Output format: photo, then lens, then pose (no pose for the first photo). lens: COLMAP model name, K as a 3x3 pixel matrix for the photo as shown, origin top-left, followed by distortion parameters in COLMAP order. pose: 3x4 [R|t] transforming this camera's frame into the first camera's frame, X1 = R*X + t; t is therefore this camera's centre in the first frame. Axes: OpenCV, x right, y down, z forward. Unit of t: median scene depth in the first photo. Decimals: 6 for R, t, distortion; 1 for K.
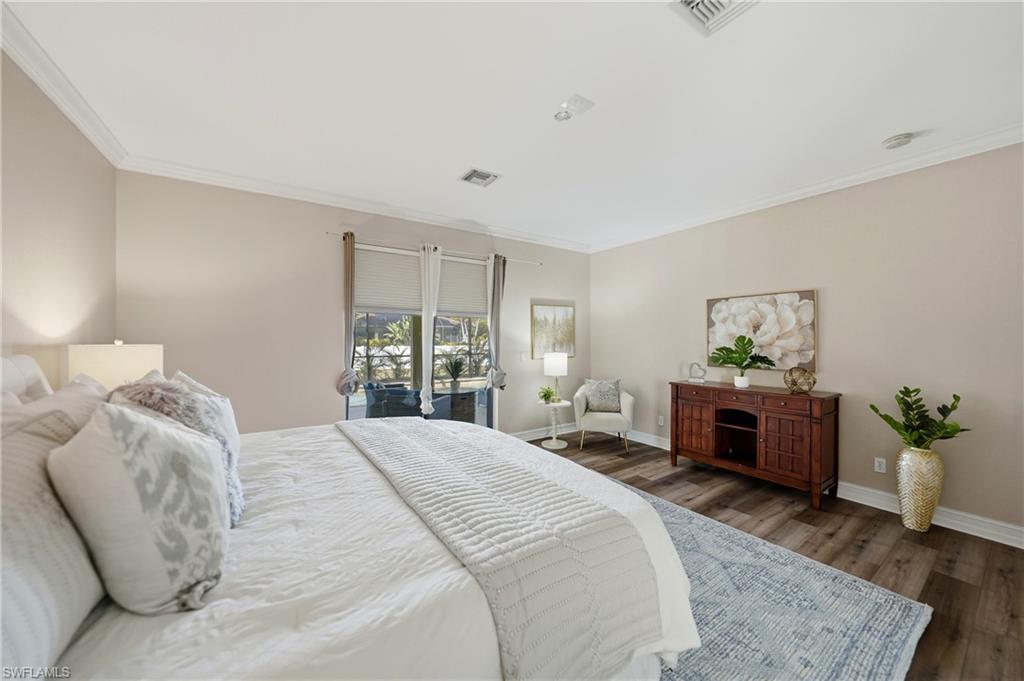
lens RADIAL K [[357.6, 0, 514.4], [0, 357.6, 340.6], [0, 0, 1]] dist [-0.011022, 0.000577]
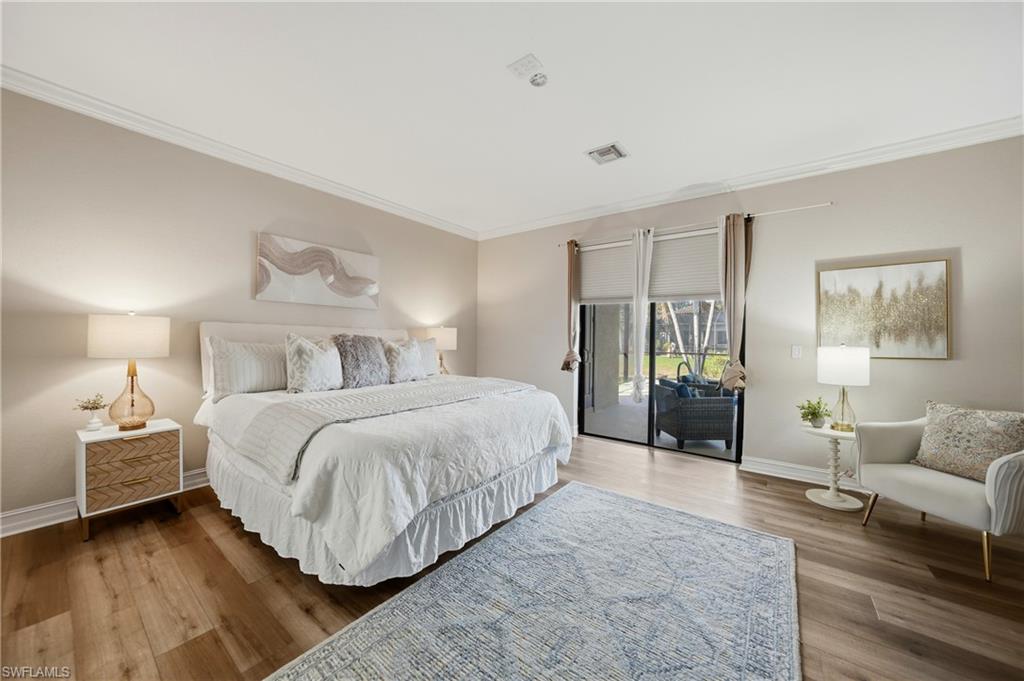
lens RADIAL K [[357.6, 0, 517.3], [0, 357.6, 338.0], [0, 0, 1]] dist [-0.011022, 0.000577]
pose [[0.333588, 0.011289, -0.942651, 0.480415], [-0.015383, 0.999860, 0.006530, 0.023796], [0.942593, 0.012323, 0.333715, 0.293337]]
